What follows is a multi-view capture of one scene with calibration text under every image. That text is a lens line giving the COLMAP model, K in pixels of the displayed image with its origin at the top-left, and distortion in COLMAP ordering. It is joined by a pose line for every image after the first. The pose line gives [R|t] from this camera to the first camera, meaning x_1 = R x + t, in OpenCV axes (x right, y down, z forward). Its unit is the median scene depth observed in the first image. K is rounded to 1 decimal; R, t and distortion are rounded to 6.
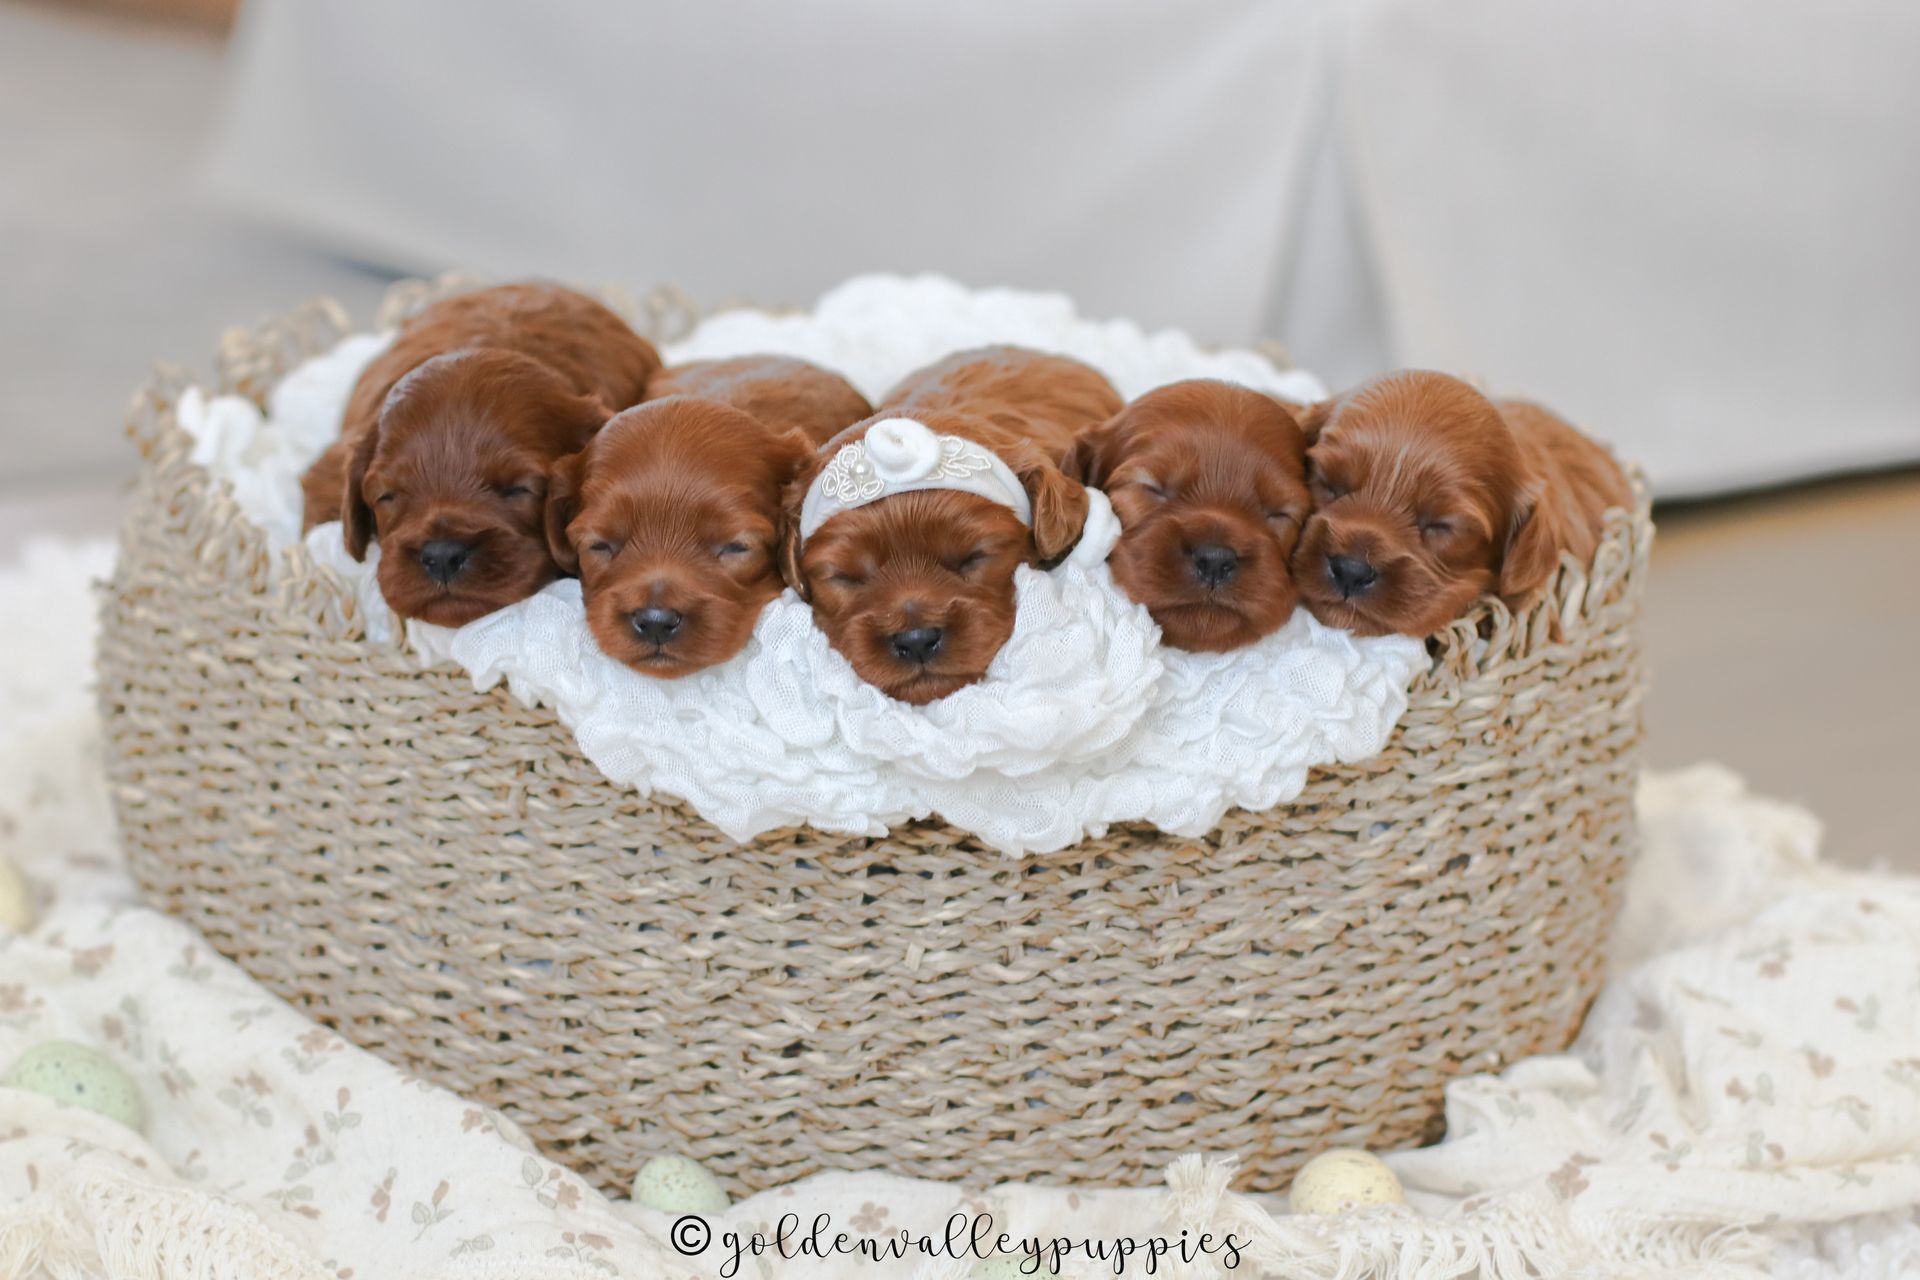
lens RADIAL K [[4113.8, 0, 960.0], [0, 4113.8, 640.0], [0, 0, 1]] dist [-0.563792, 3.664957]
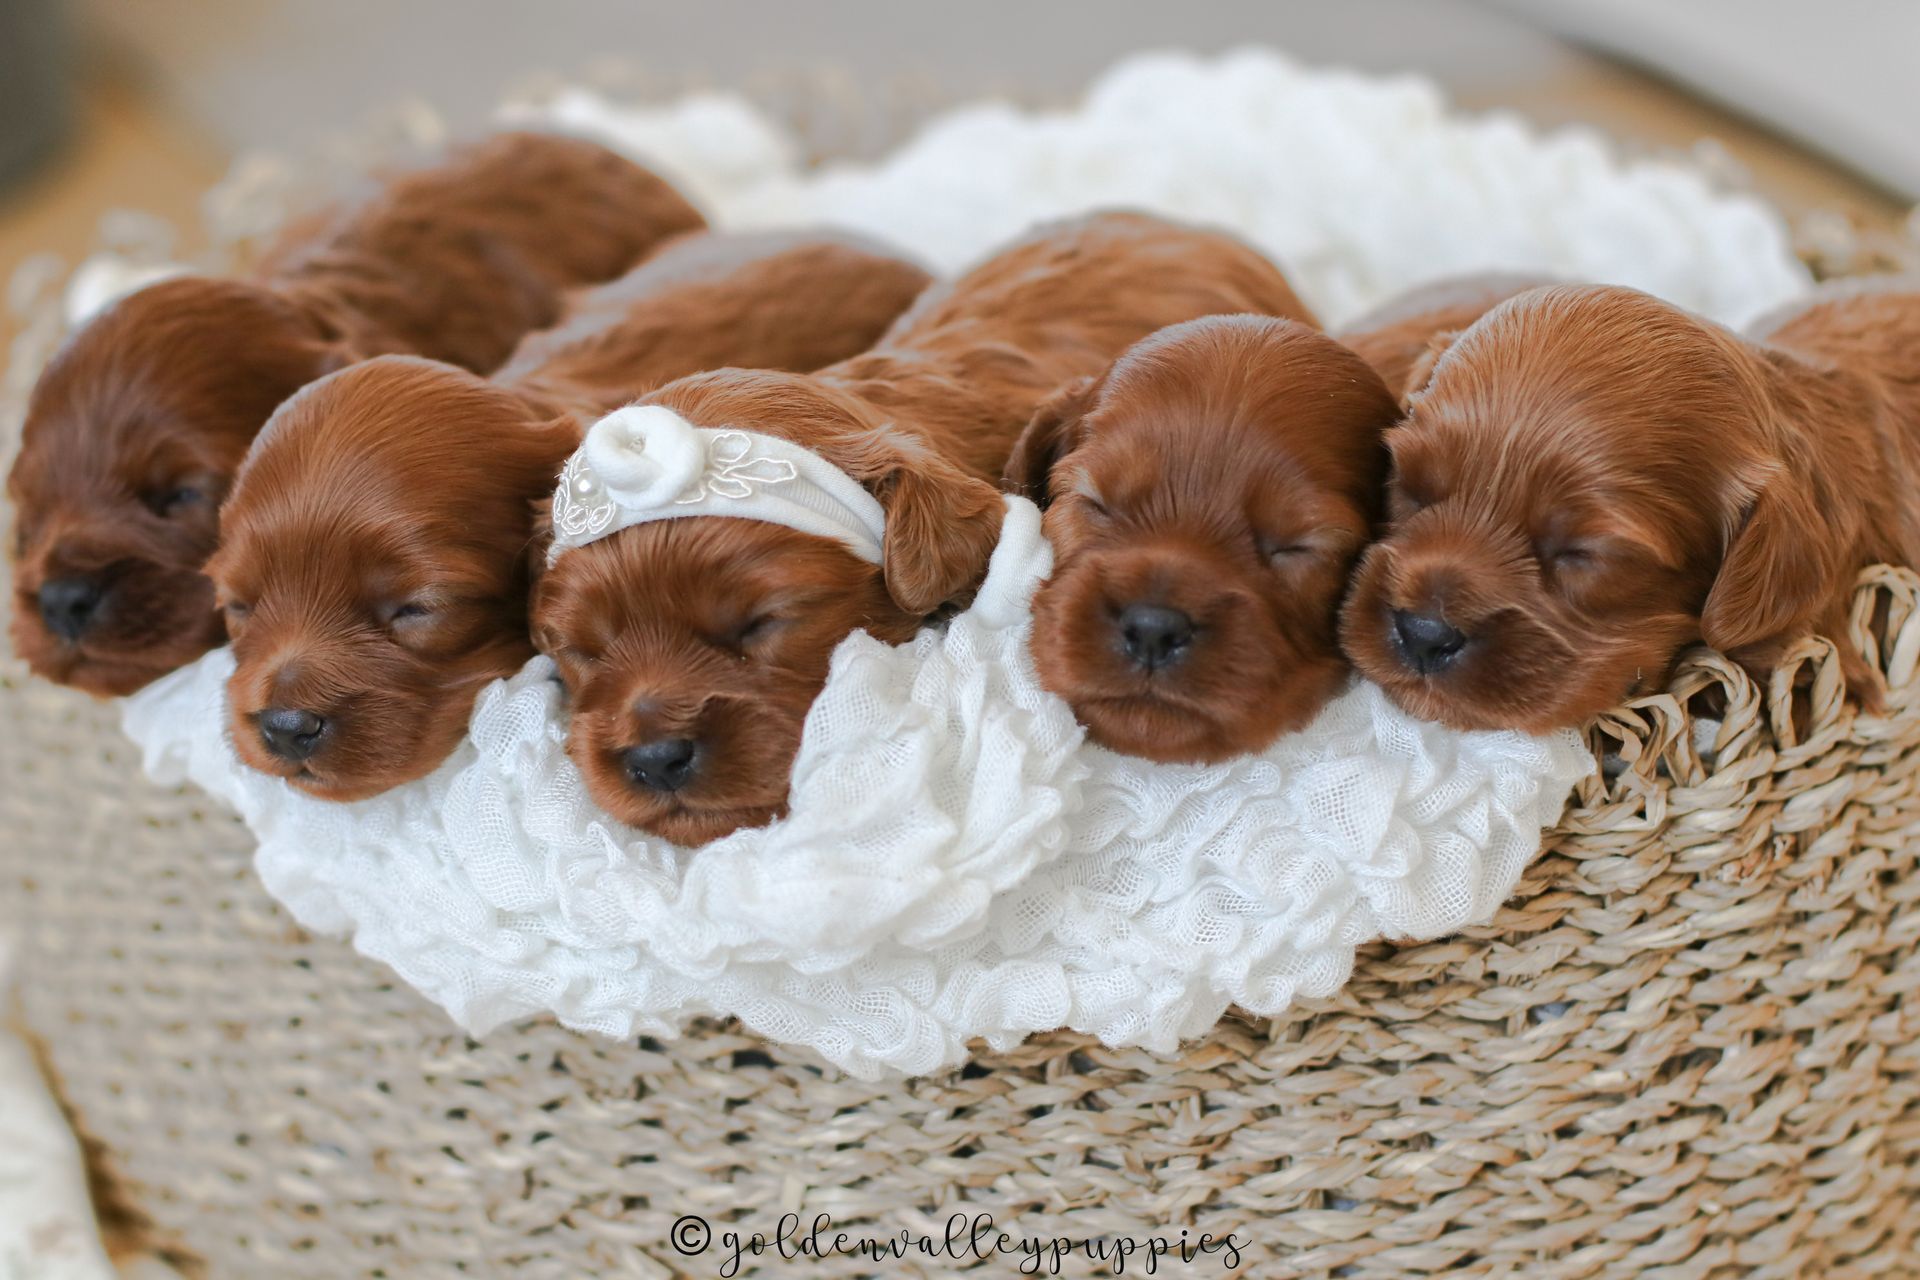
lens RADIAL K [[4113.8, 0, 960.0], [0, 4113.8, 640.0], [0, 0, 1]] dist [-0.563792, 3.664957]
pose [[0.947601, 0.018859, -0.318899, 0.220994], [0.009093, 0.996259, 0.085934, -0.067744], [0.319327, -0.084331, 0.943885, 0.392037]]
